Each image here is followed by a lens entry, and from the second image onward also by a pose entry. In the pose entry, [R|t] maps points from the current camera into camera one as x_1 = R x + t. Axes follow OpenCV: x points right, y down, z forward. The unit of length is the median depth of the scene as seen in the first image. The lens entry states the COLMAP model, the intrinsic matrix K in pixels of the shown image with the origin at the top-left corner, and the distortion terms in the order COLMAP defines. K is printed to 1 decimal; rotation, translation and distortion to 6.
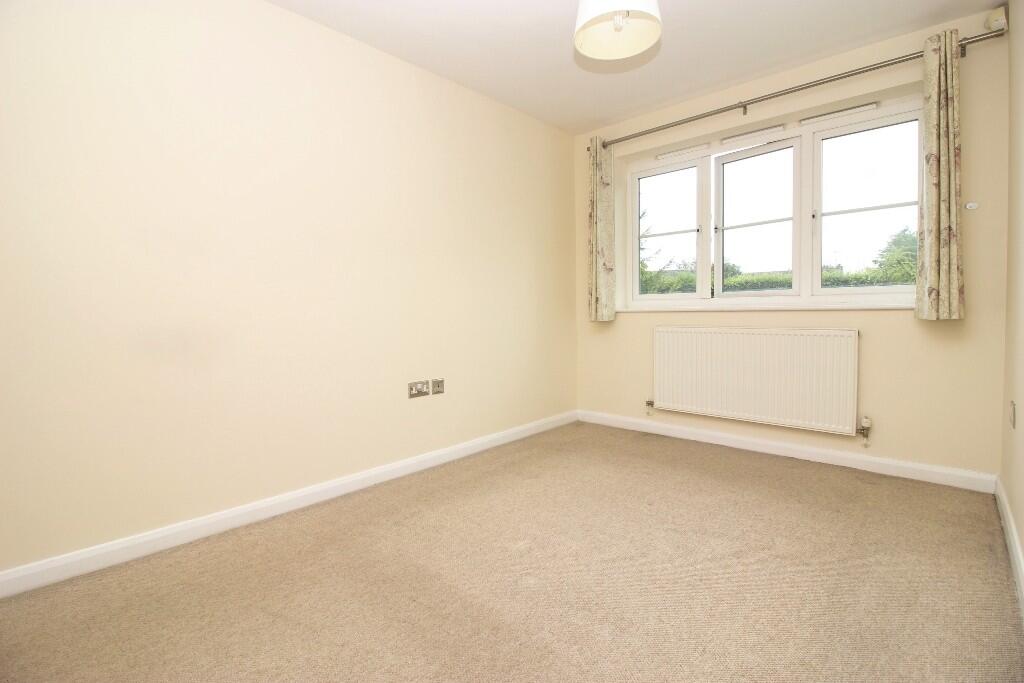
lens RADIAL K [[473.7, 0, 508.5], [0, 473.7, 330.8], [0, 0, 1]] dist [0.001671, -0.014149]
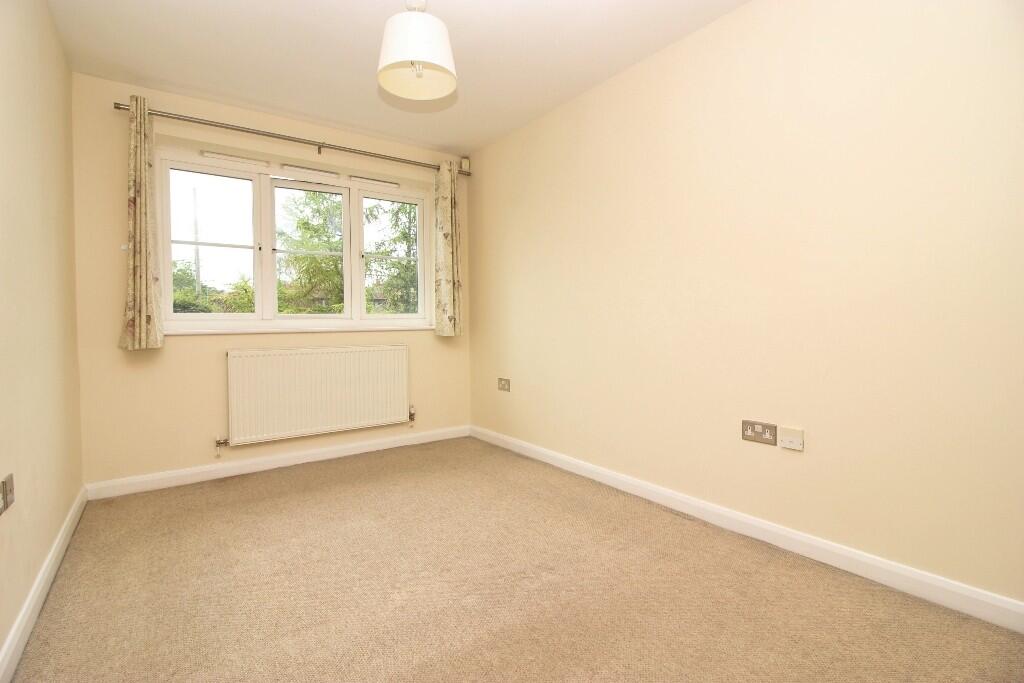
lens RADIAL K [[473.7, 0, 508.5], [0, 473.7, 330.8], [0, 0, 1]] dist [0.001671, -0.014149]
pose [[0.185303, -0.003624, 0.982675, -0.503630], [0.052462, 0.998604, -0.006210, -0.016111], [-0.981280, 0.052703, 0.185234, 0.385862]]
